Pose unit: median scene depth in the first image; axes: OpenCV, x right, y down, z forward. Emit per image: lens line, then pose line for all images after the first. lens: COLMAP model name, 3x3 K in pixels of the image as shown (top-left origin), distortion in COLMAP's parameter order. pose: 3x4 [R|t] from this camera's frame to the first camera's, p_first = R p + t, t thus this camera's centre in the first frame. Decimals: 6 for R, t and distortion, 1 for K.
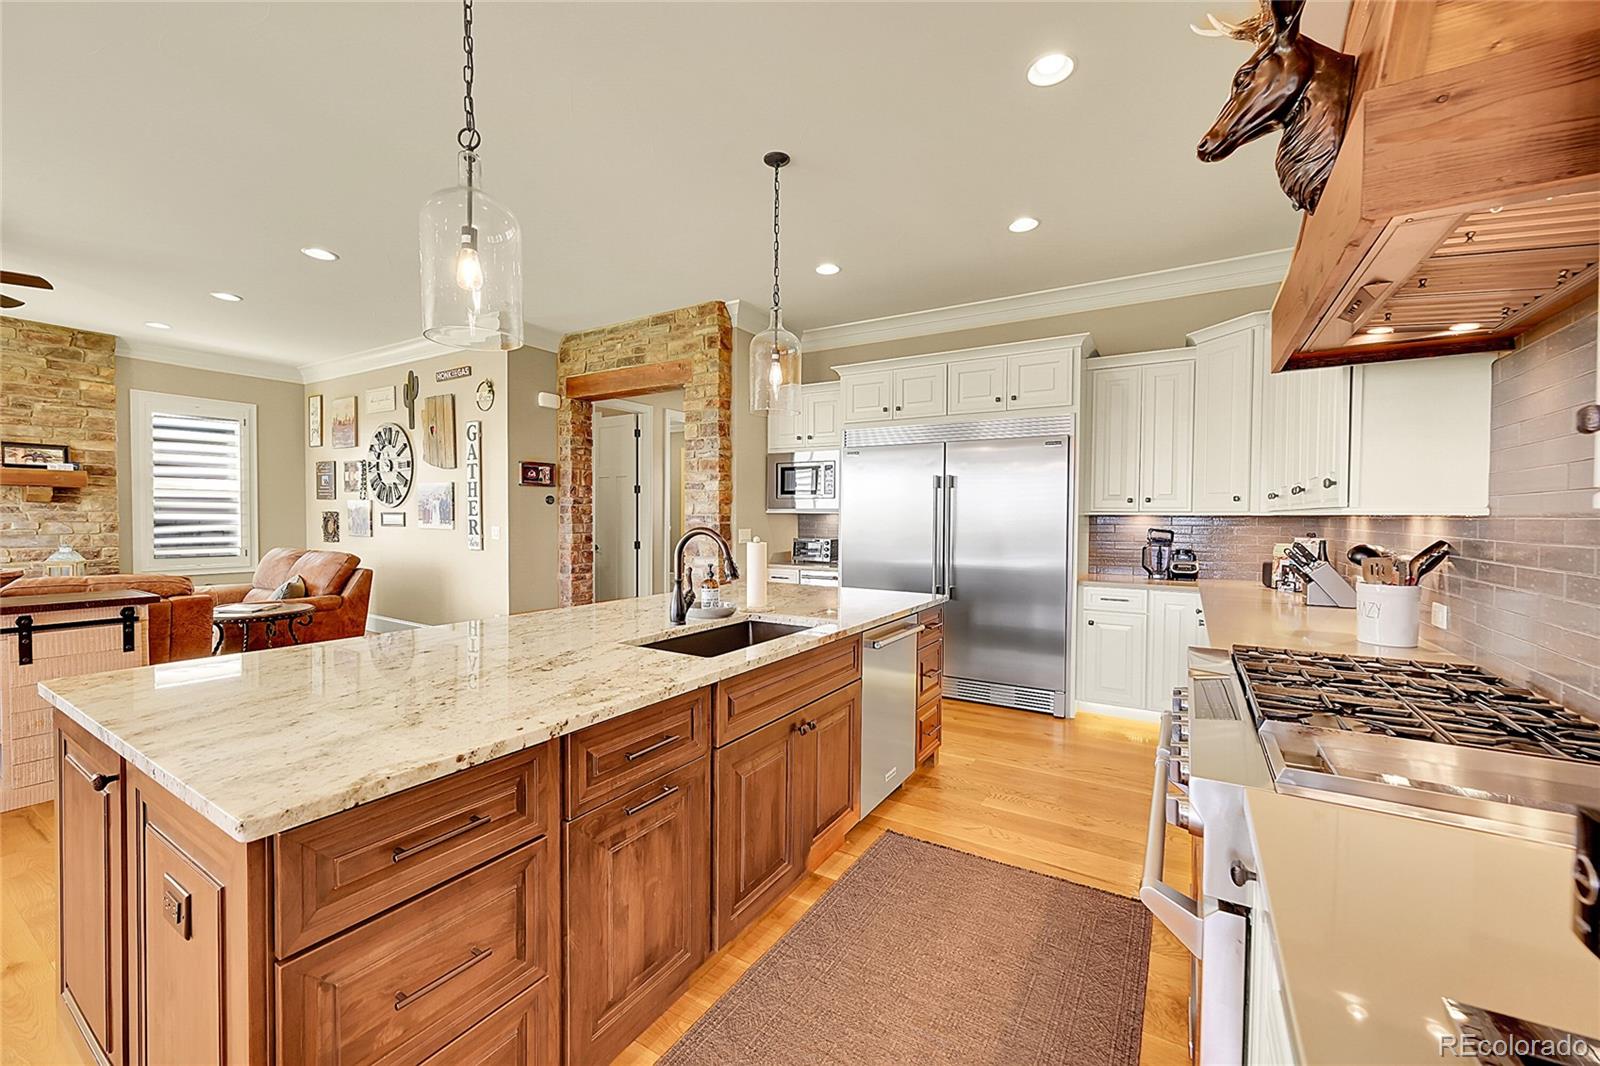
lens RADIAL K [[631.0, 0, 797.7], [0, 631.0, 530.5], [0, 0, 1]] dist [-0.001144, 0.000384]
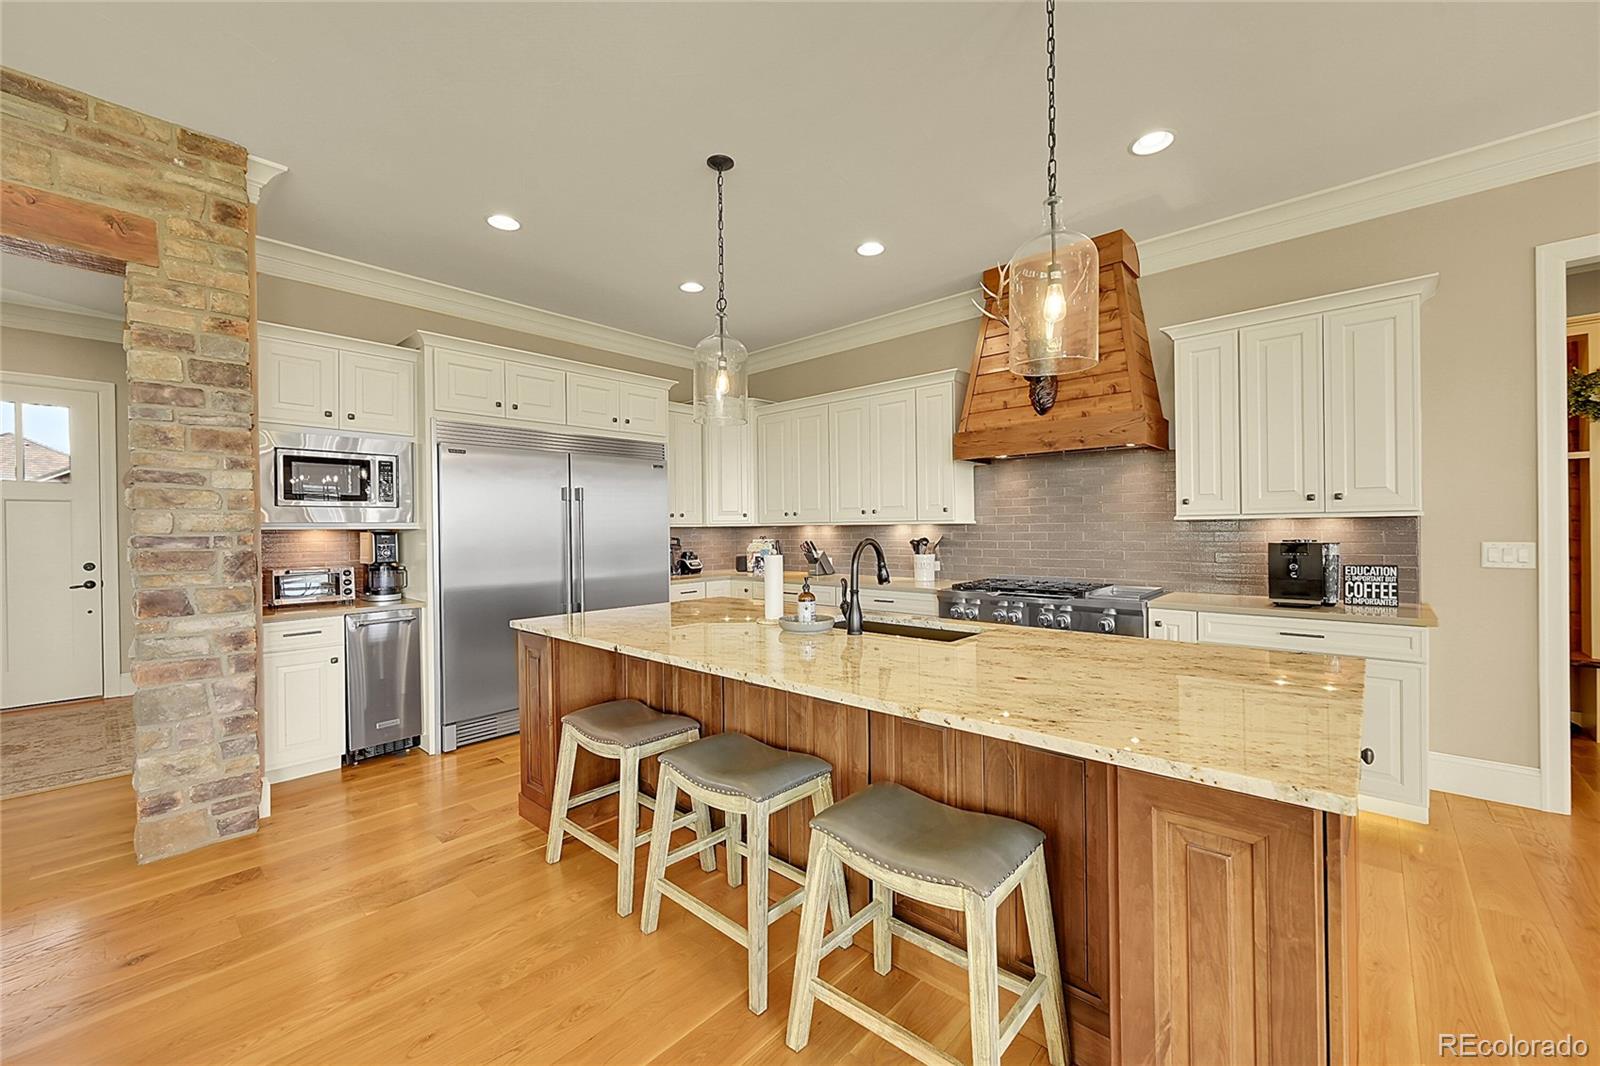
lens RADIAL K [[630.2, 0, 799.4], [0, 630.2, 530.8], [0, 0, 1]] dist [-0.001670, 0.000412]
pose [[0.185892, -0.014768, 0.982459, -0.652452], [0.036273, 0.999309, 0.008158, -0.016273], [-0.981900, 0.034120, 0.186299, 0.482693]]
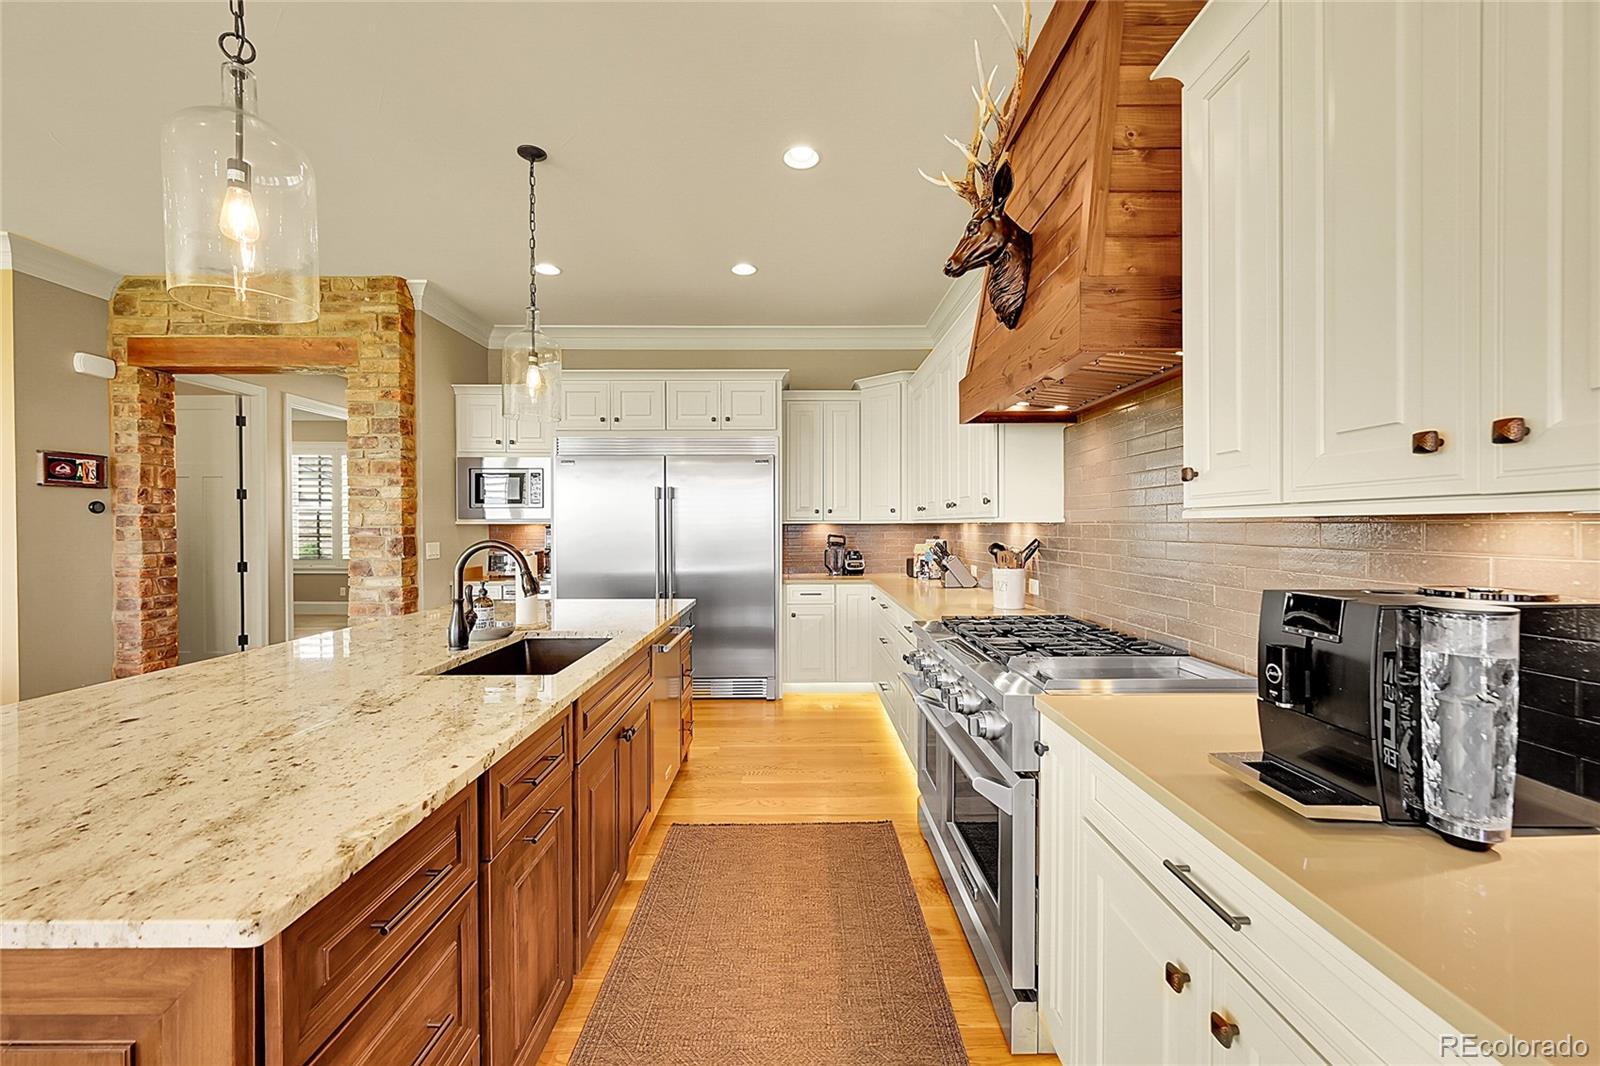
lens RADIAL K [[630.2, 0, 799.4], [0, 630.2, 530.8], [0, 0, 1]] dist [-0.001670, 0.000412]
pose [[0.848151, -0.012715, 0.529602, -0.135272], [0.020296, 0.999758, -0.008501, -0.000900], [-0.529366, 0.017959, 0.848204, -0.007348]]
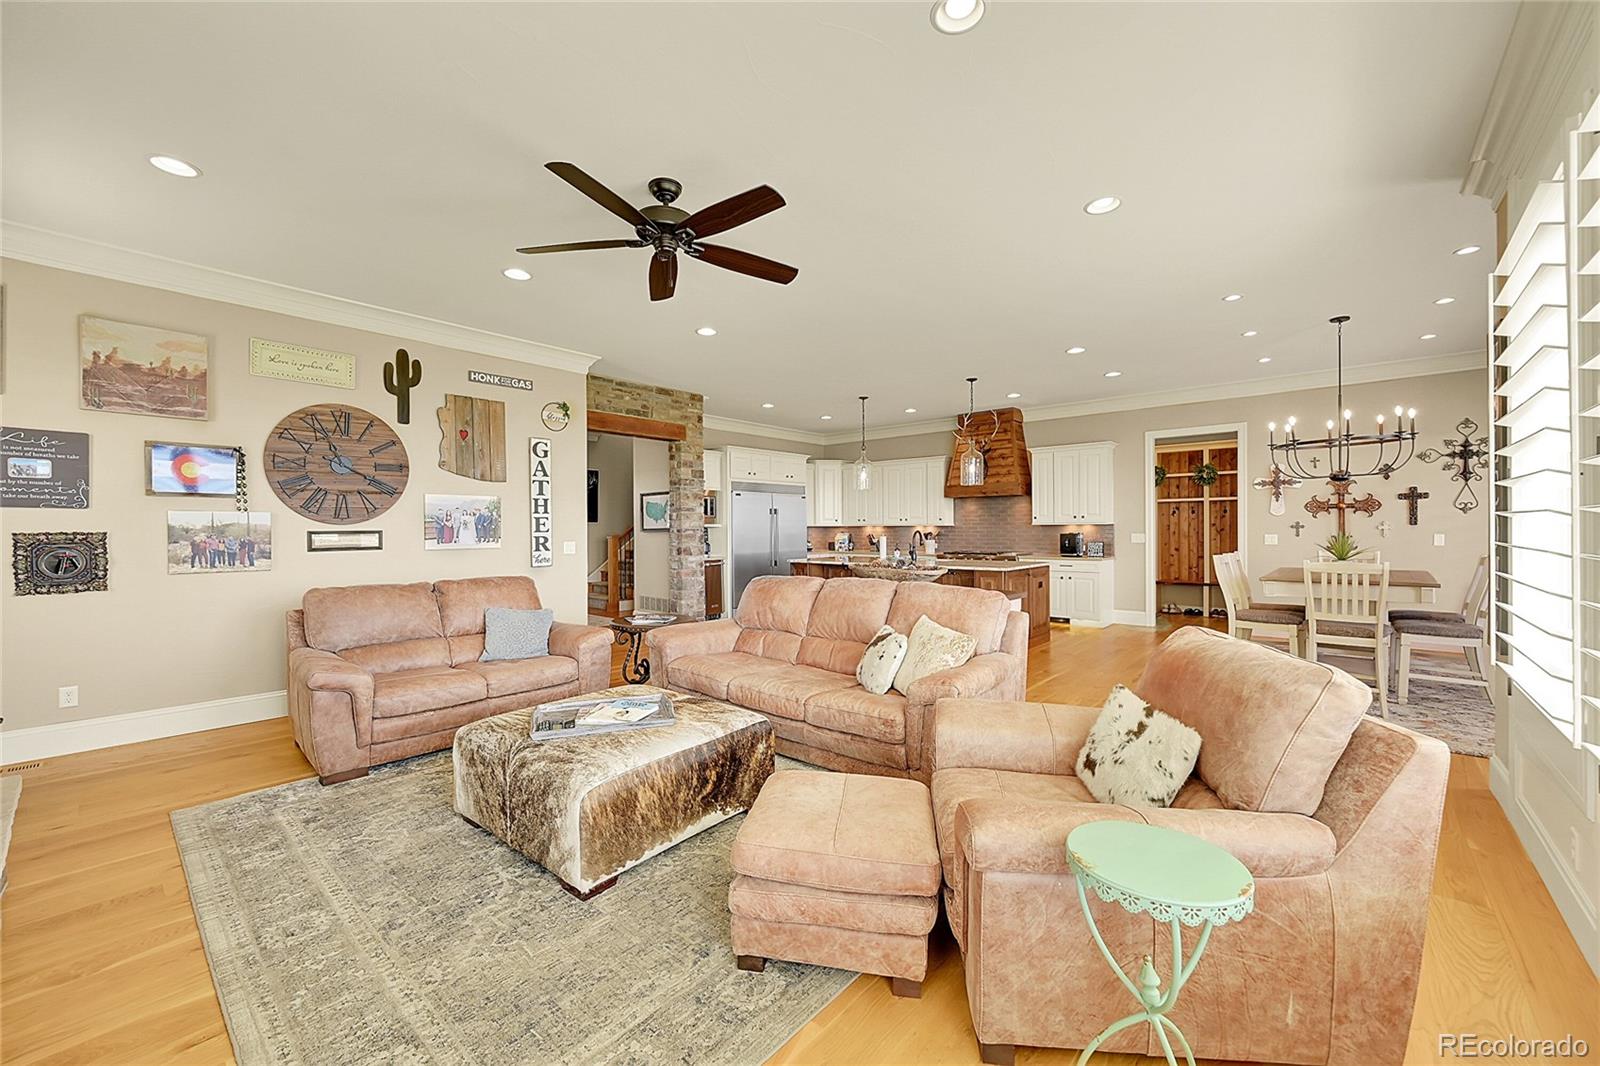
lens RADIAL K [[630.2, 0, 799.4], [0, 630.2, 530.8], [0, 0, 1]] dist [-0.001670, 0.000412]
pose [[0.165928, -0.015051, 0.986023, -1.872849], [0.030475, 0.999484, 0.010129, -0.030394], [-0.985667, 0.028369, 0.166301, 0.560476]]
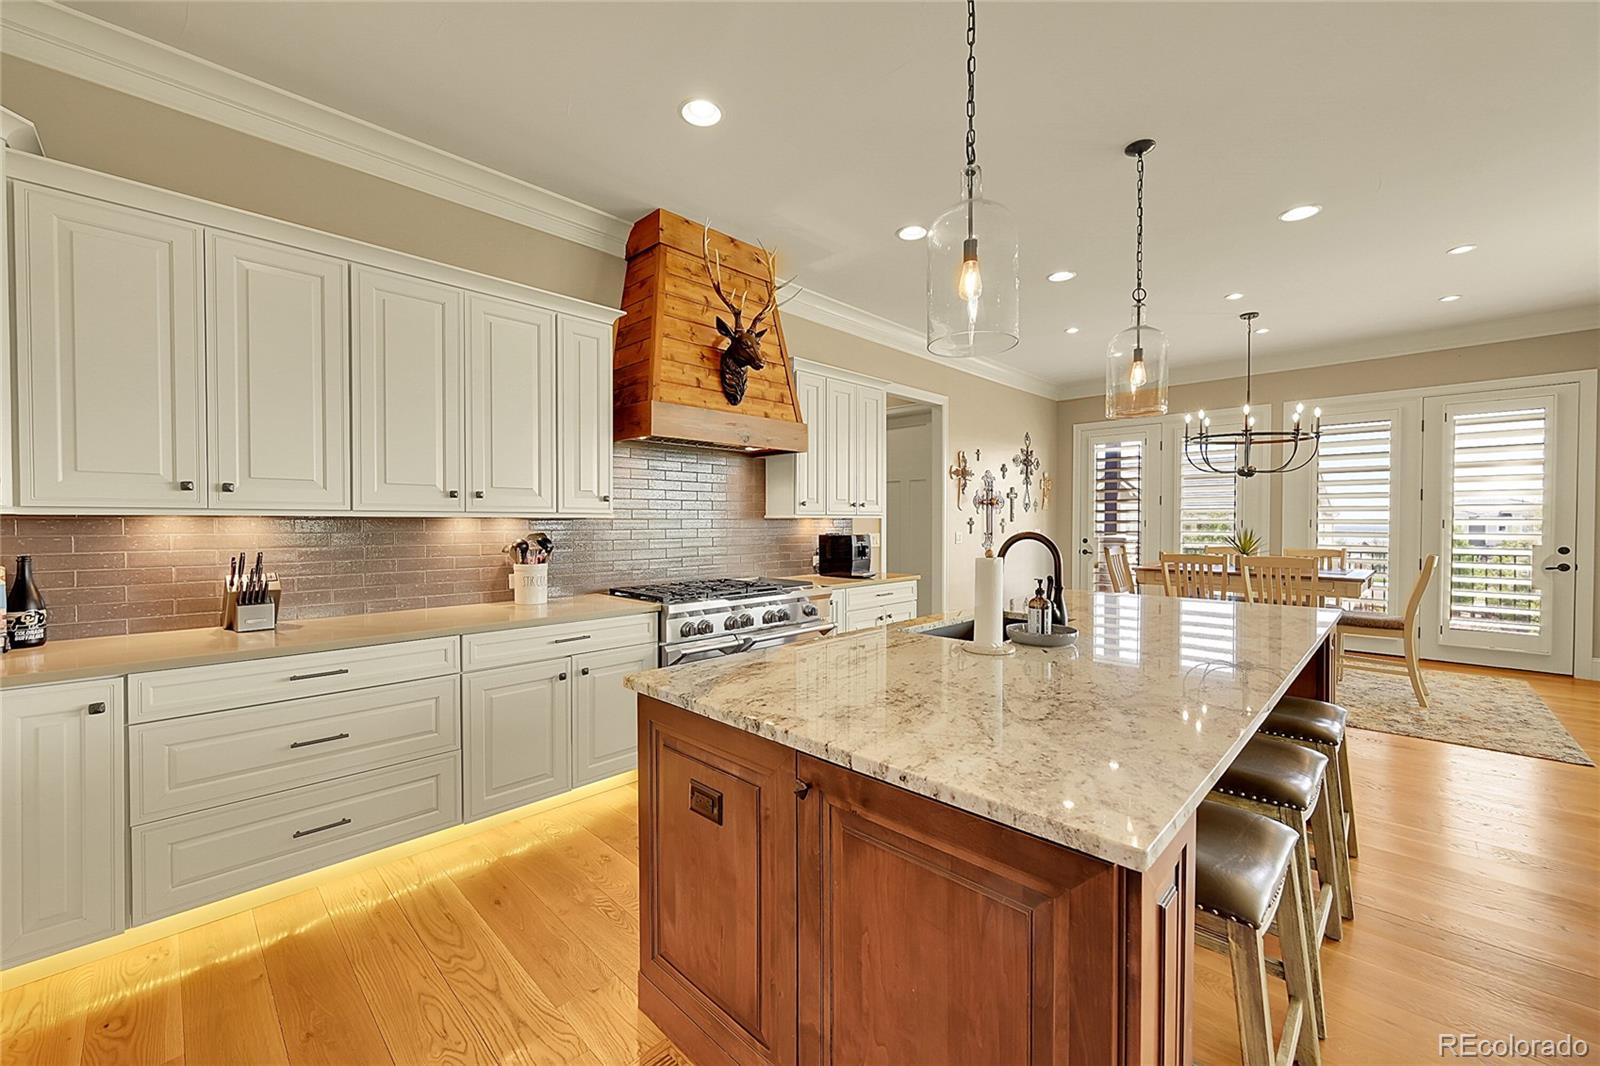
lens RADIAL K [[630.2, 0, 799.4], [0, 630.2, 530.8], [0, 0, 1]] dist [-0.001670, 0.000412]
pose [[-0.974210, -0.008527, 0.225481, -0.009371], [-0.000165, 0.999312, 0.037079, -0.022126], [-0.225642, 0.036086, -0.973542, 1.100777]]
